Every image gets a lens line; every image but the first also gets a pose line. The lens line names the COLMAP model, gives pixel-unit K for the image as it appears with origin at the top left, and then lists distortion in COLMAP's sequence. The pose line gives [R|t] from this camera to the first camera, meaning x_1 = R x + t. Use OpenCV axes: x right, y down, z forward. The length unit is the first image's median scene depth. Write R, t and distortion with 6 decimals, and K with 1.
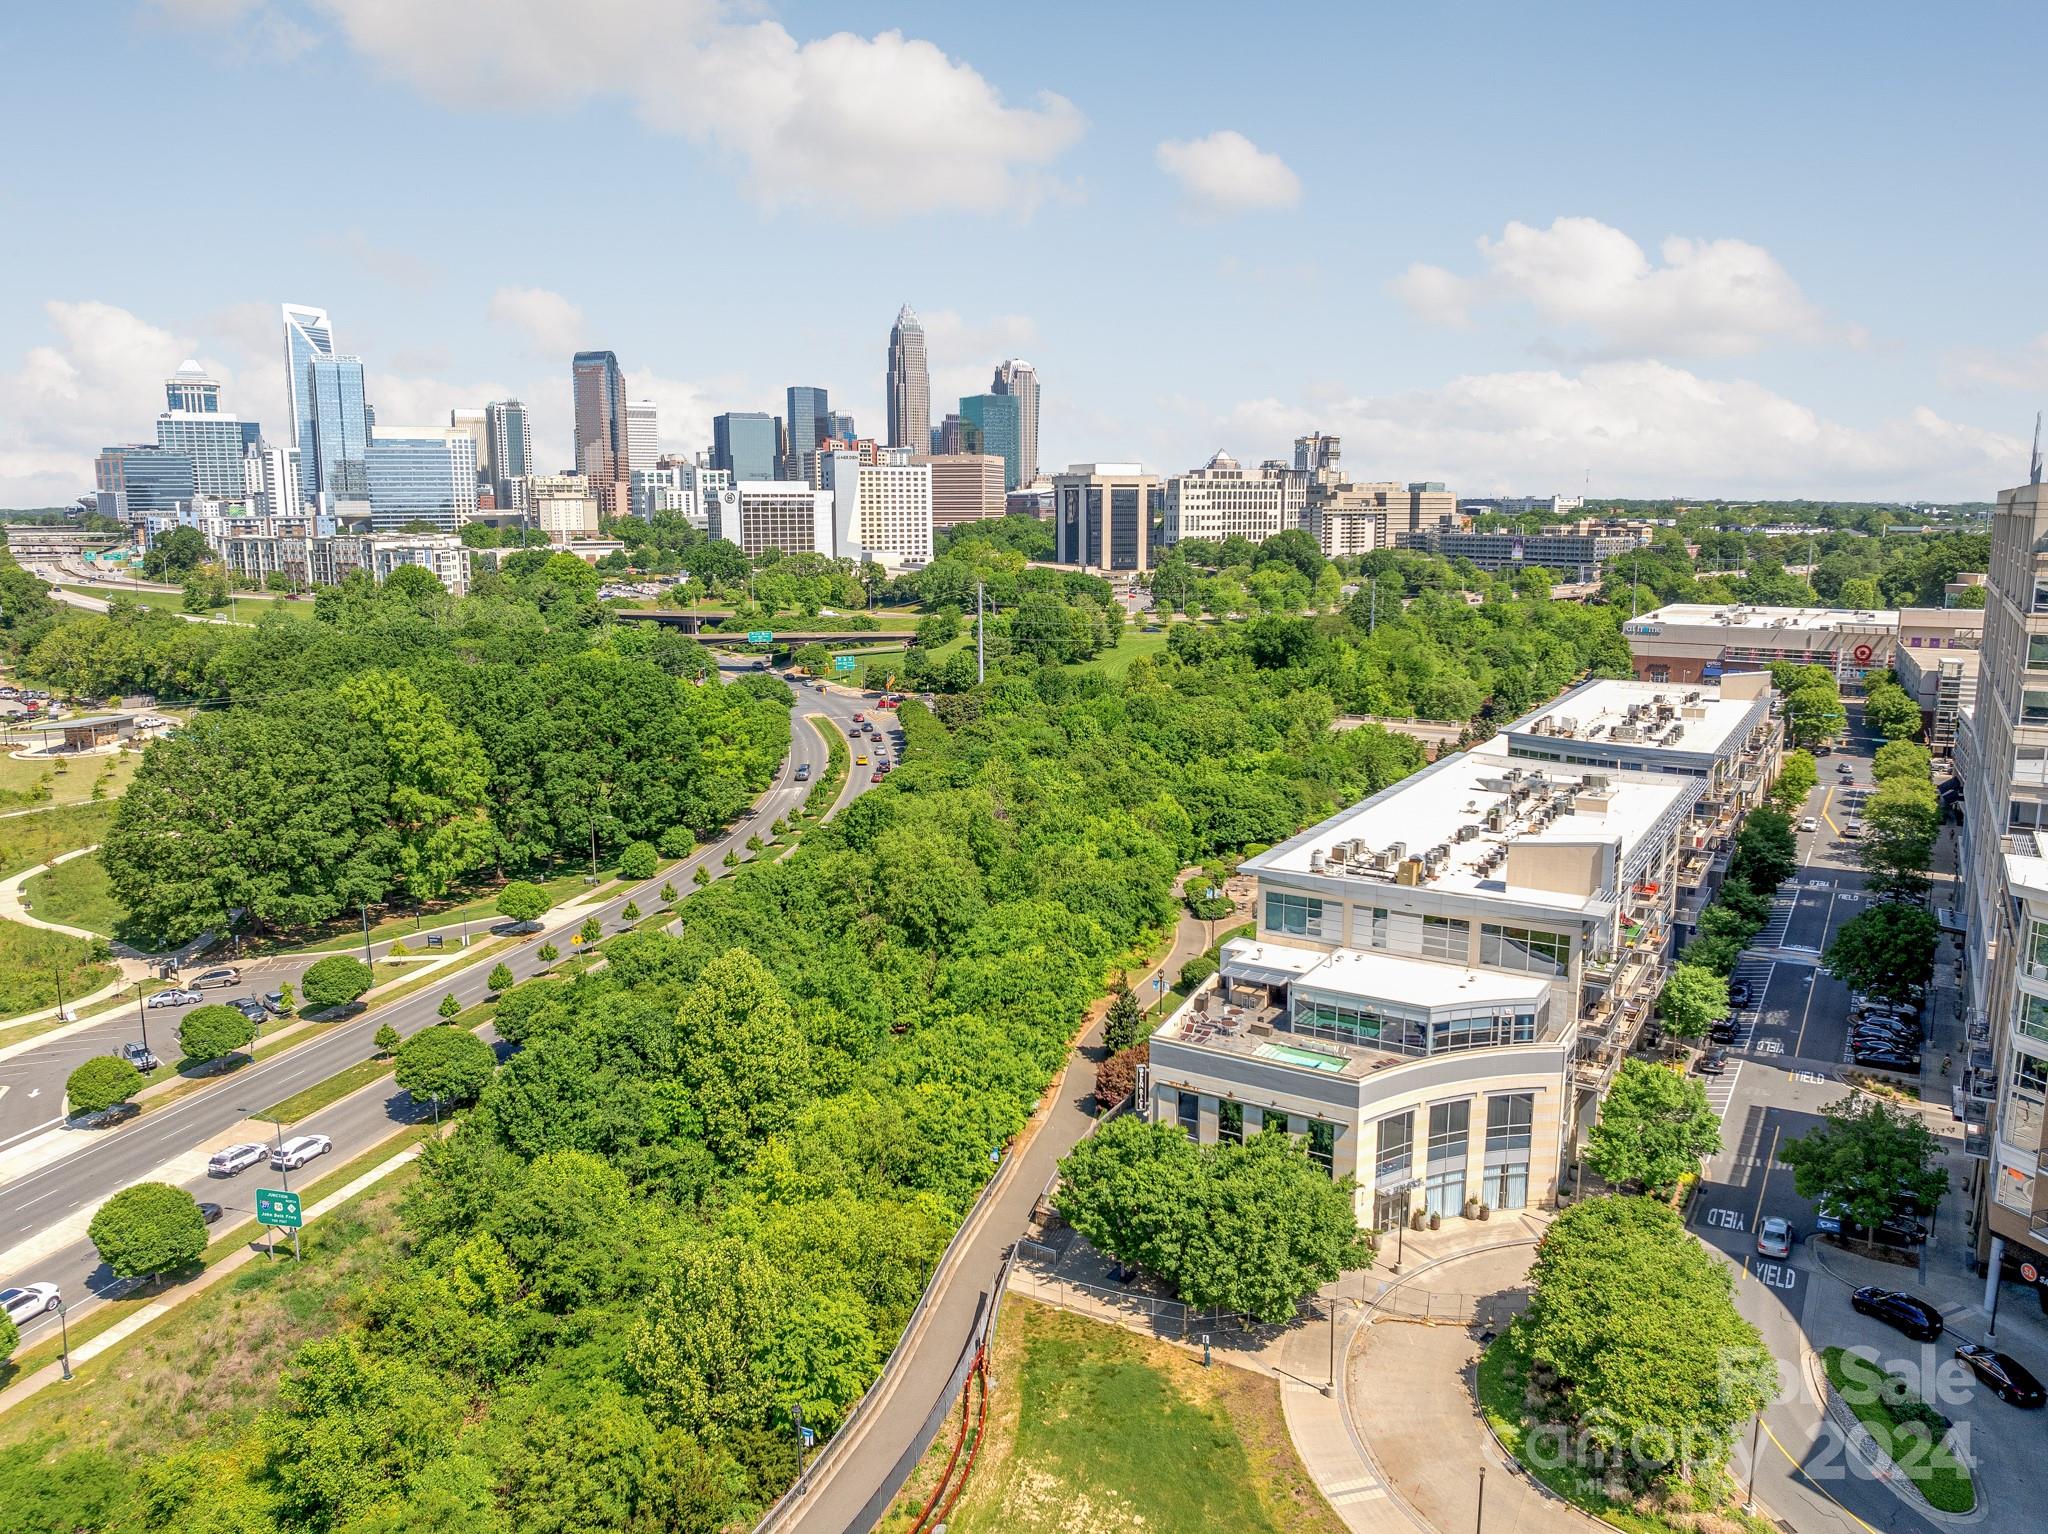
lens RADIAL K [[1420.8, 0, 1024.0], [0, 1420.8, 767.0], [0, 0, 1]] dist [-0.033047, -0.008842]
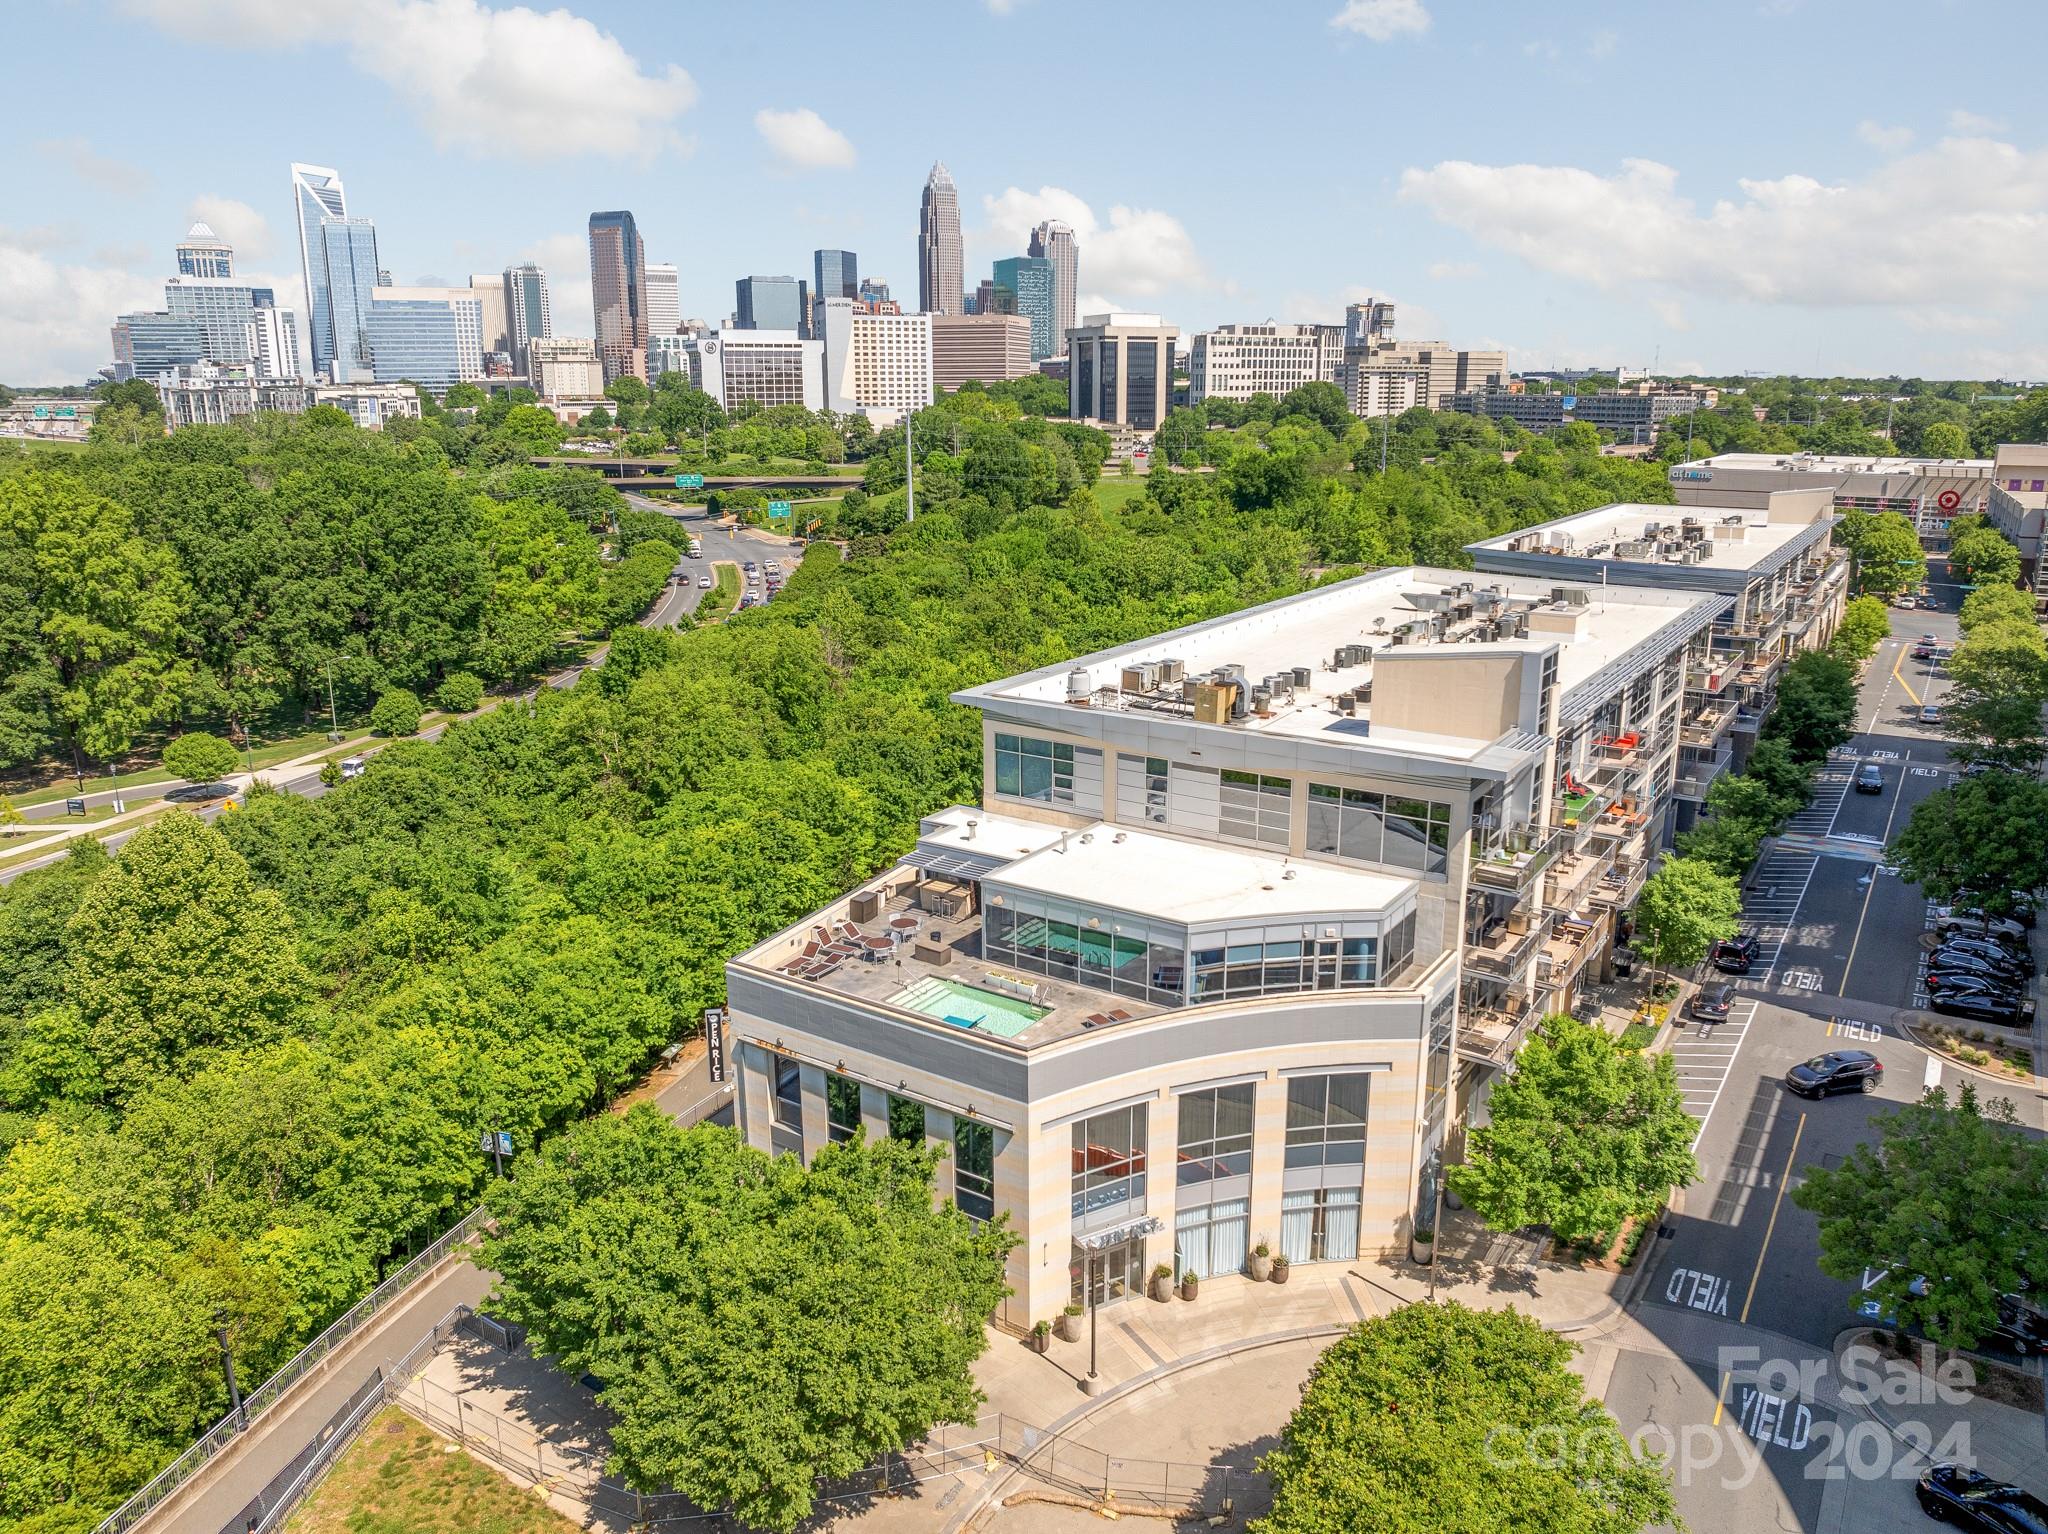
lens RADIAL K [[1420.8, 0, 1024.0], [0, 1420.8, 767.0], [0, 0, 1]] dist [-0.033047, -0.008842]
pose [[0.999321, 0.010087, -0.035427, 0.130527], [-0.007214, 0.996745, 0.080290, 0.033032], [0.036121, -0.079980, 0.996142, 0.233381]]
